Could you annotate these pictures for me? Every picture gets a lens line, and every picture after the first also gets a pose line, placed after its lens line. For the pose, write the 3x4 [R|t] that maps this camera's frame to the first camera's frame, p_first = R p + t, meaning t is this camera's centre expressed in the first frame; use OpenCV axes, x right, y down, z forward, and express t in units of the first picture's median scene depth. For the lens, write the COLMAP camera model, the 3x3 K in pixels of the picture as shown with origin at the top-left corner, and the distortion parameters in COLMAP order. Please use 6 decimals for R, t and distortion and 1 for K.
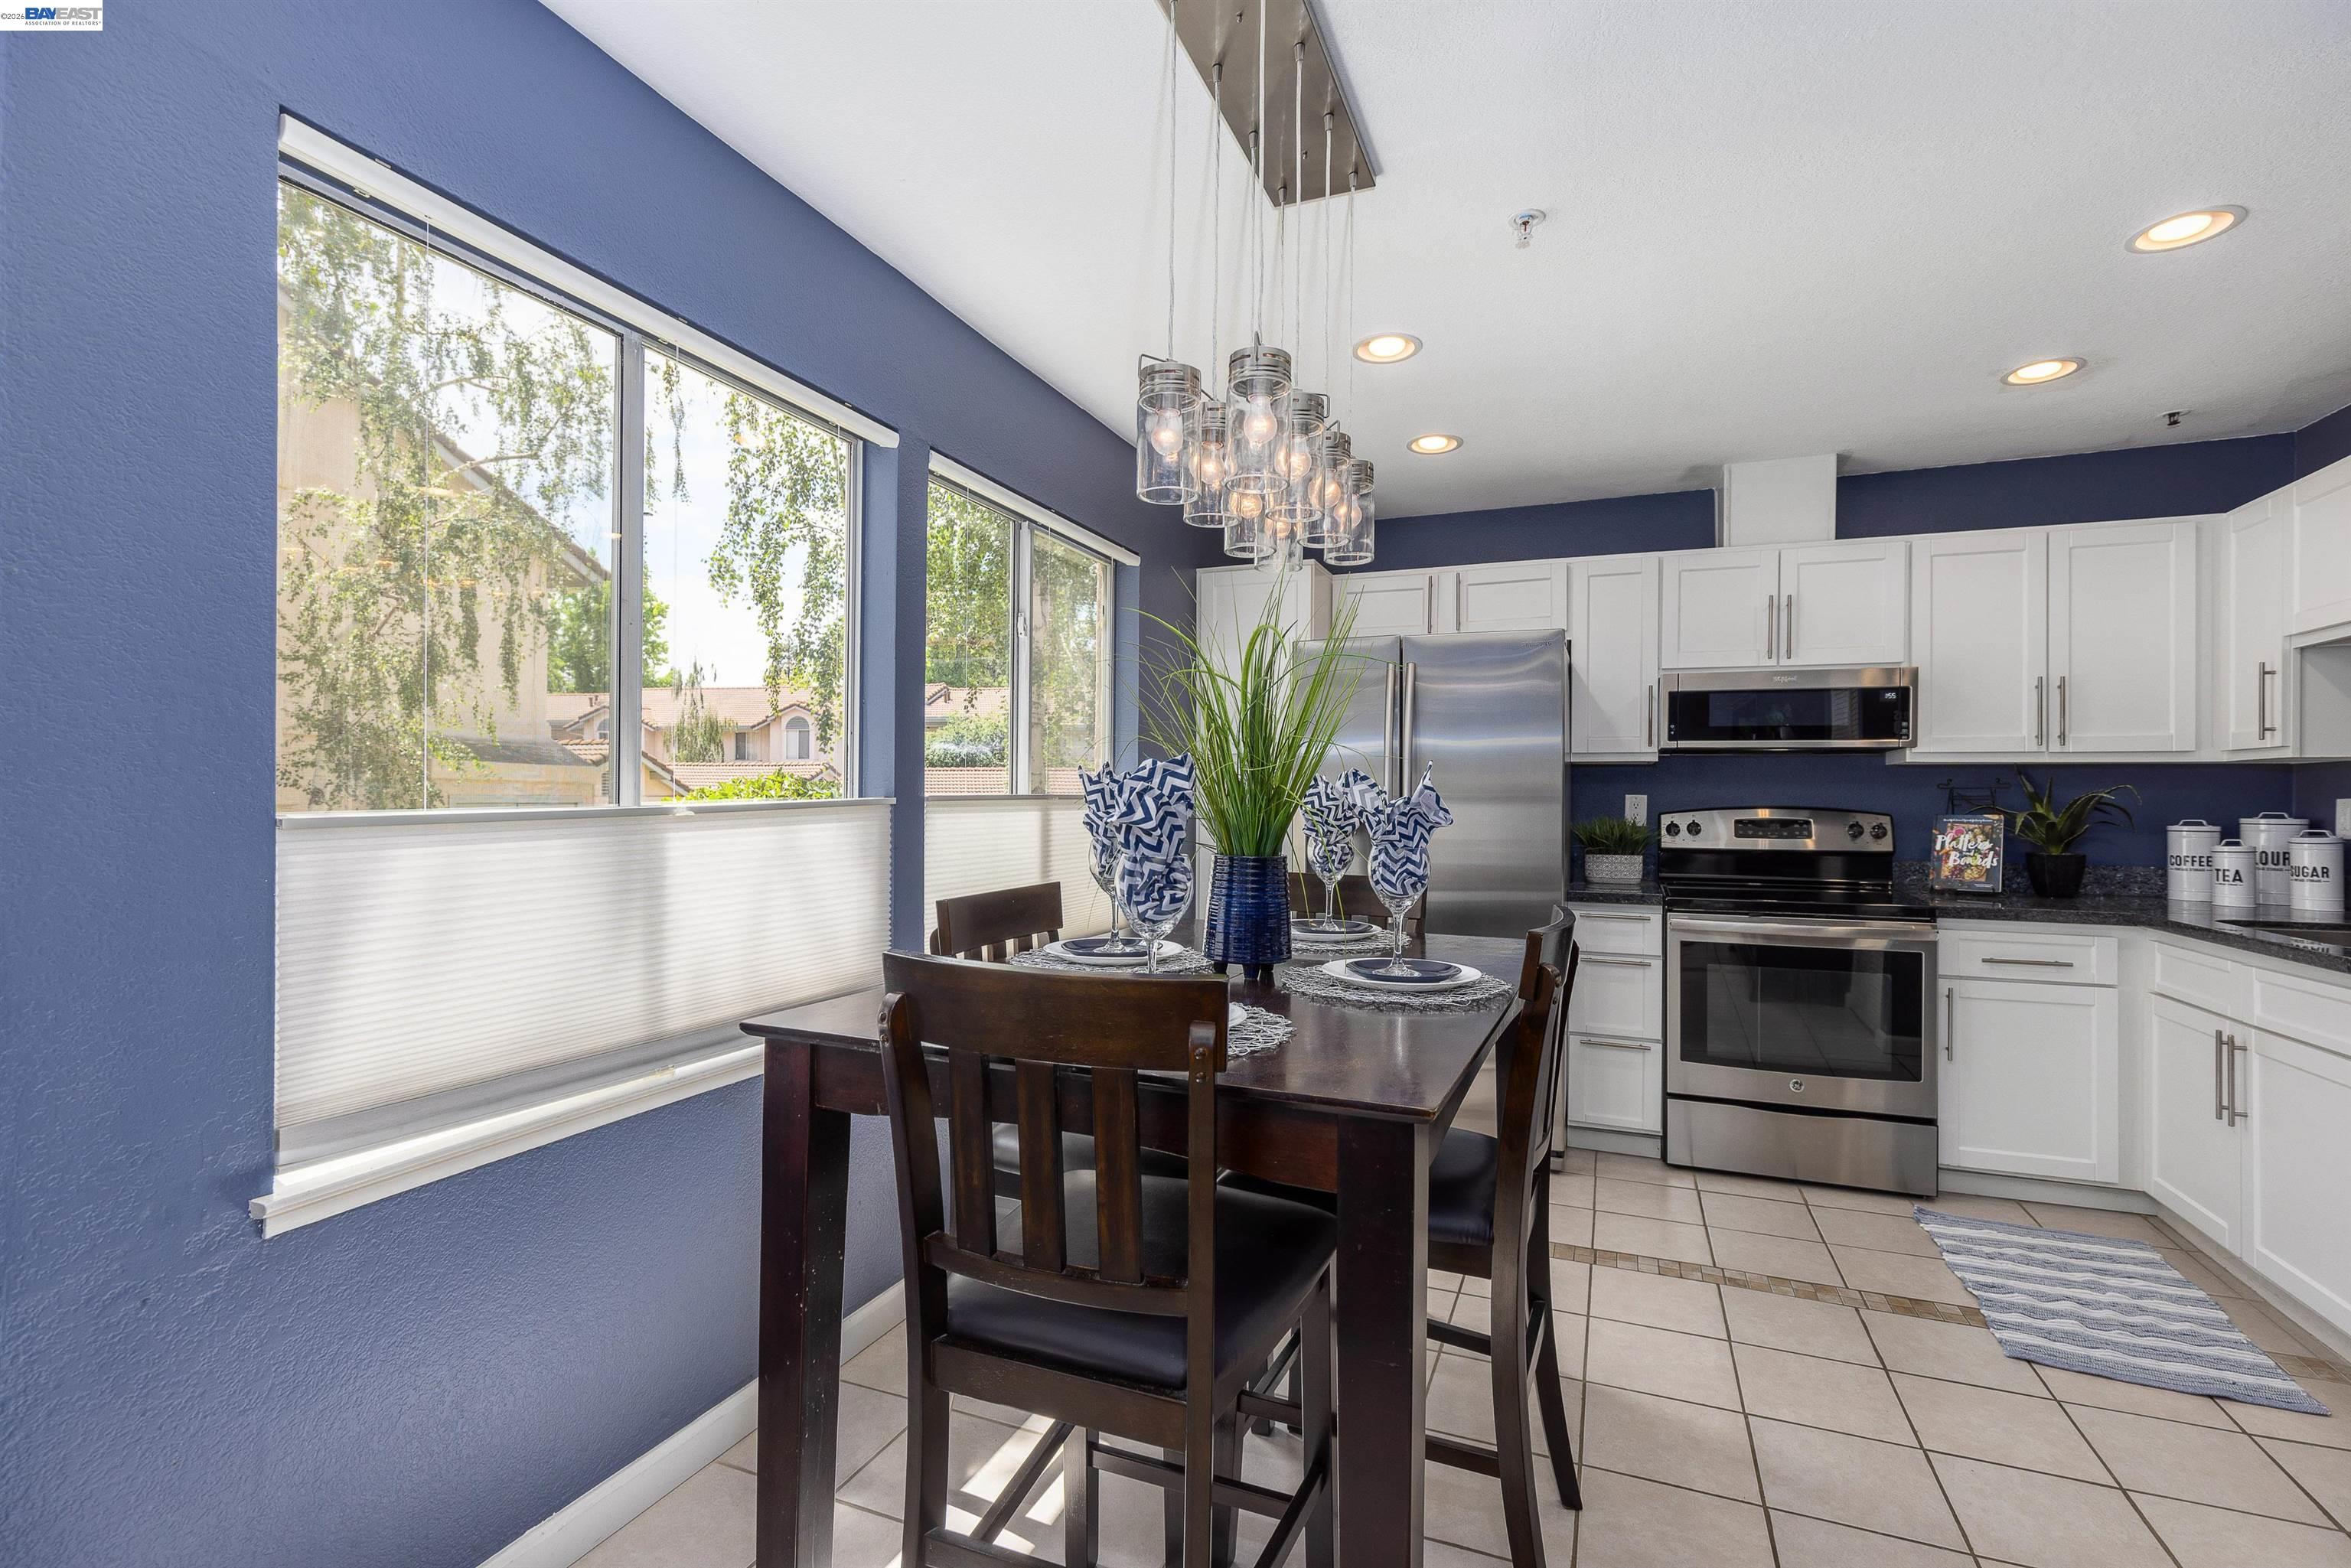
lens RADIAL K [[1050.3, 0, 1186.7], [0, 1050.3, 790.9], [0, 0, 1]] dist [0.000217, -0.000055]
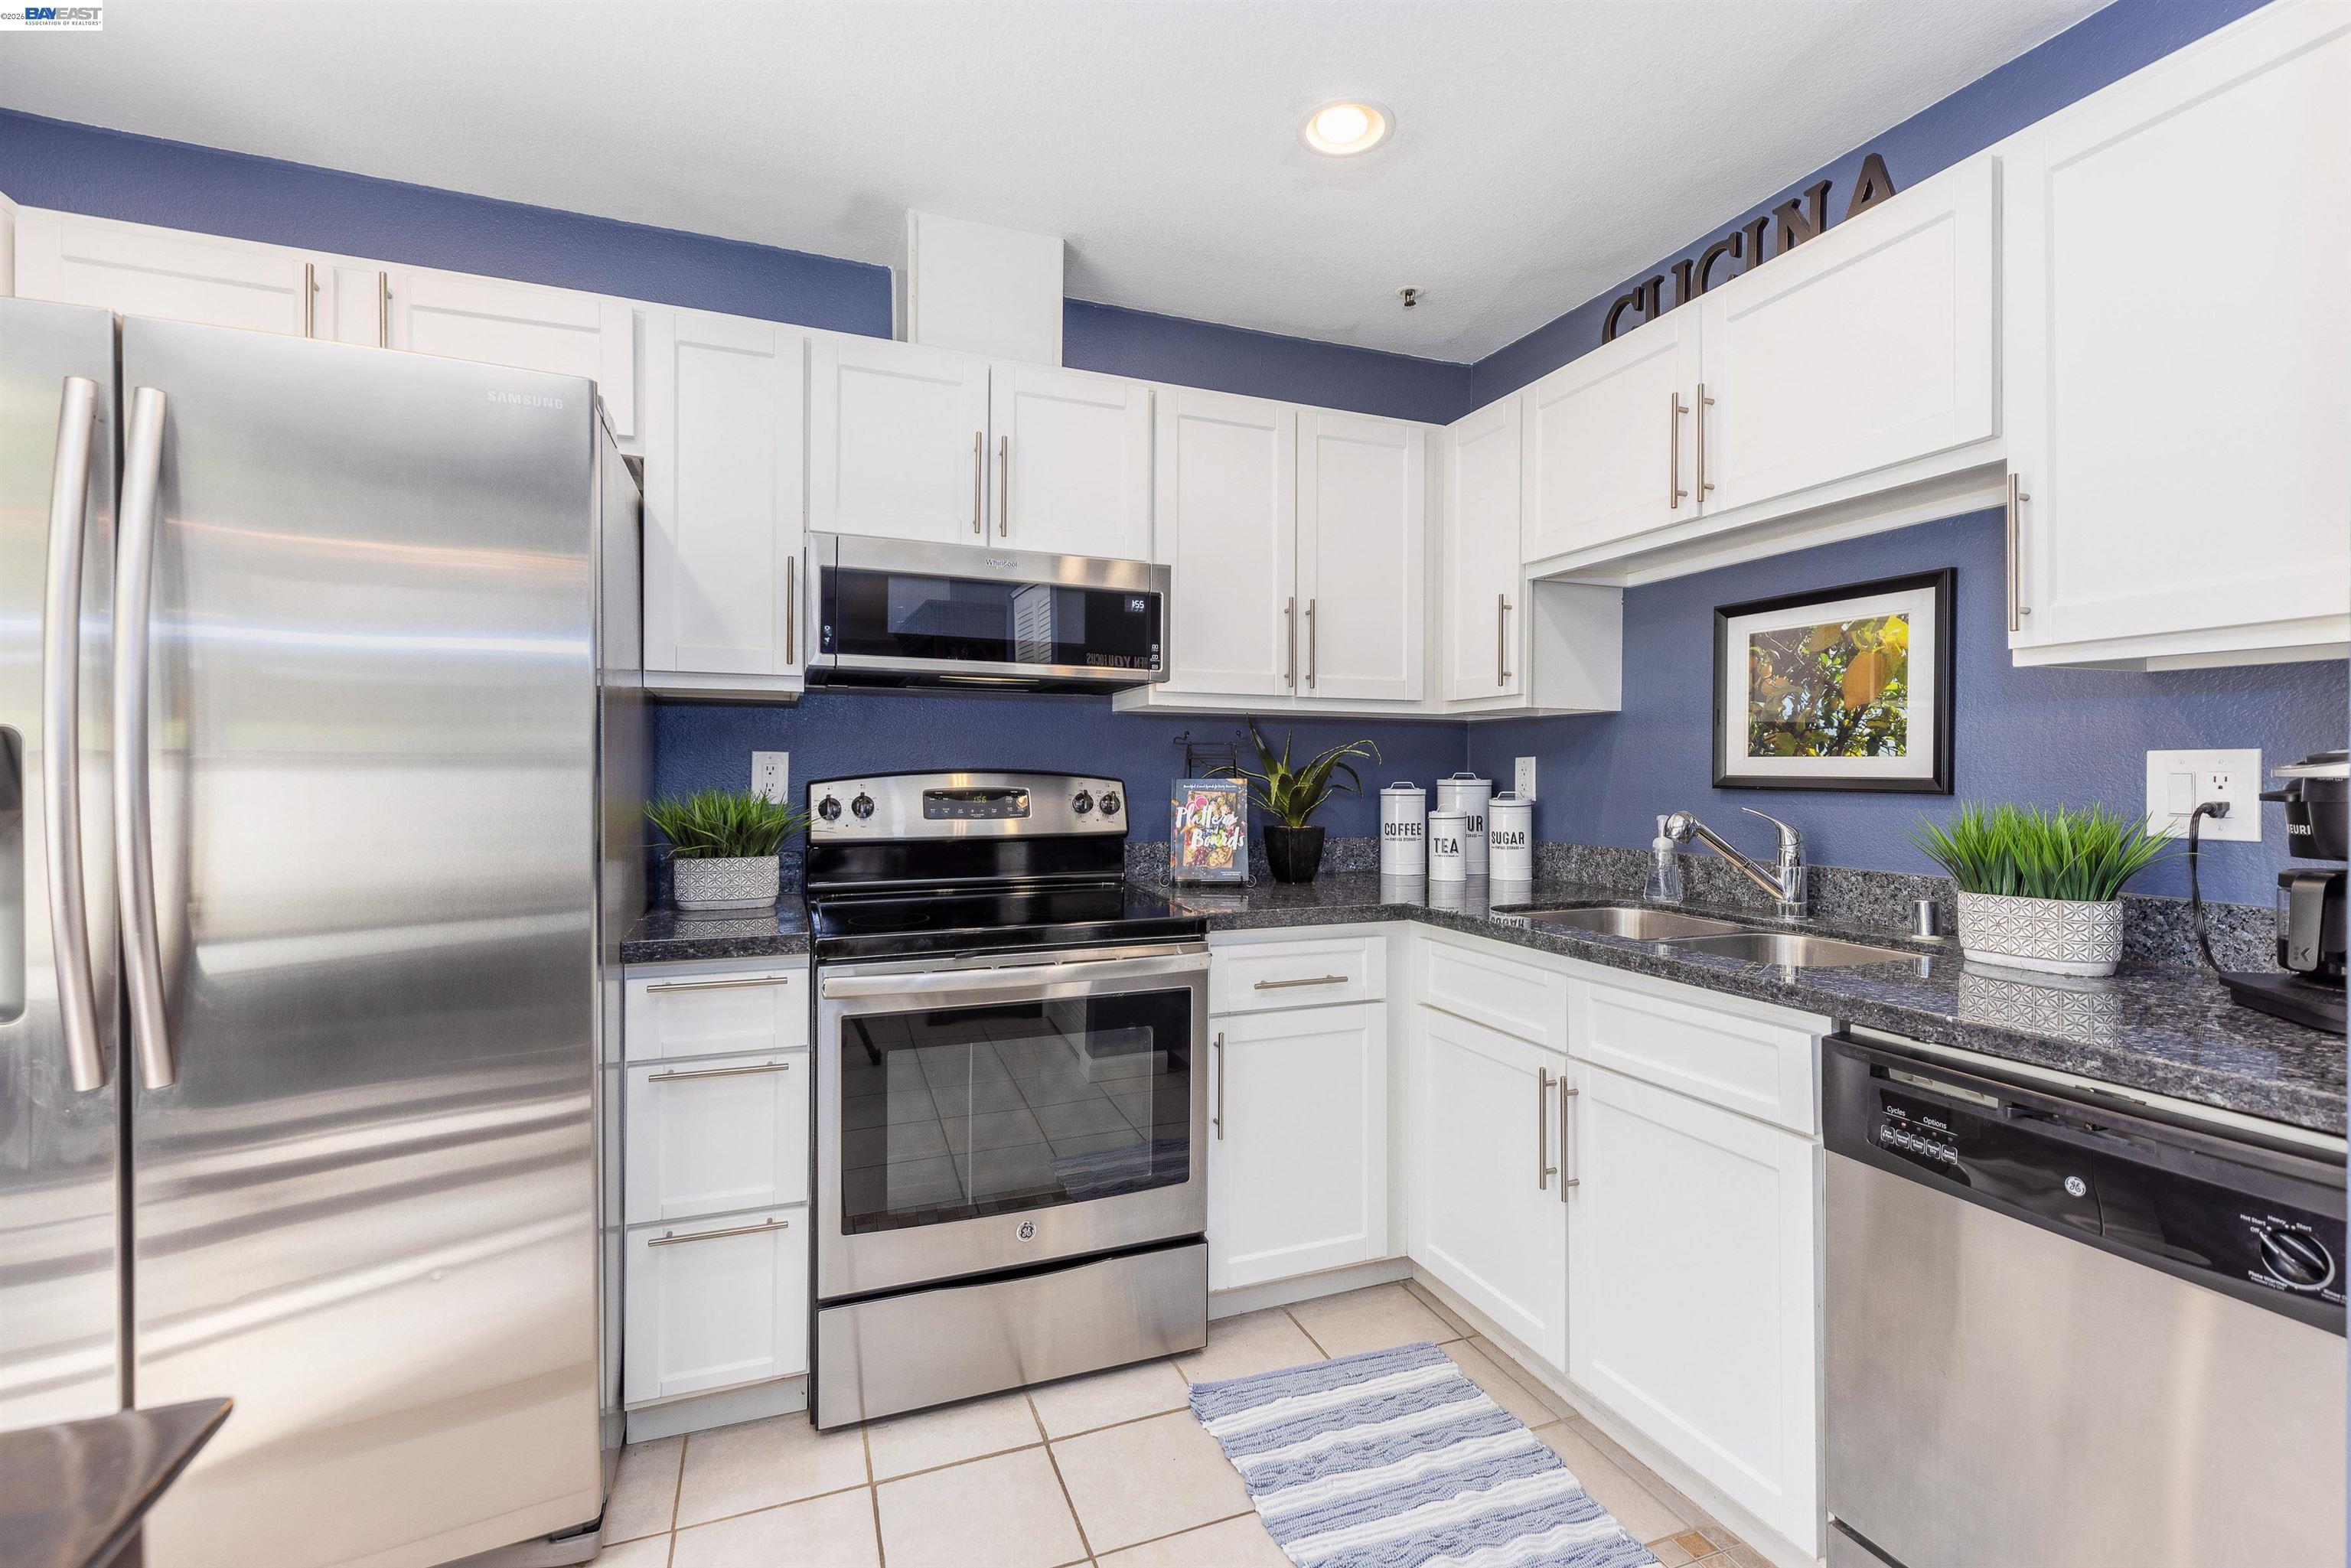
lens RADIAL K [[1095.7, 0, 1218.4], [0, 1095.7, 774.3], [0, 0, 1]] dist [0.017869, 0.000041]
pose [[0.717714, -0.007432, 0.696298, 0.209416], [-0.001744, 0.999921, 0.012471, 0.009641], [-0.696336, -0.010165, 0.717644, 0.446102]]
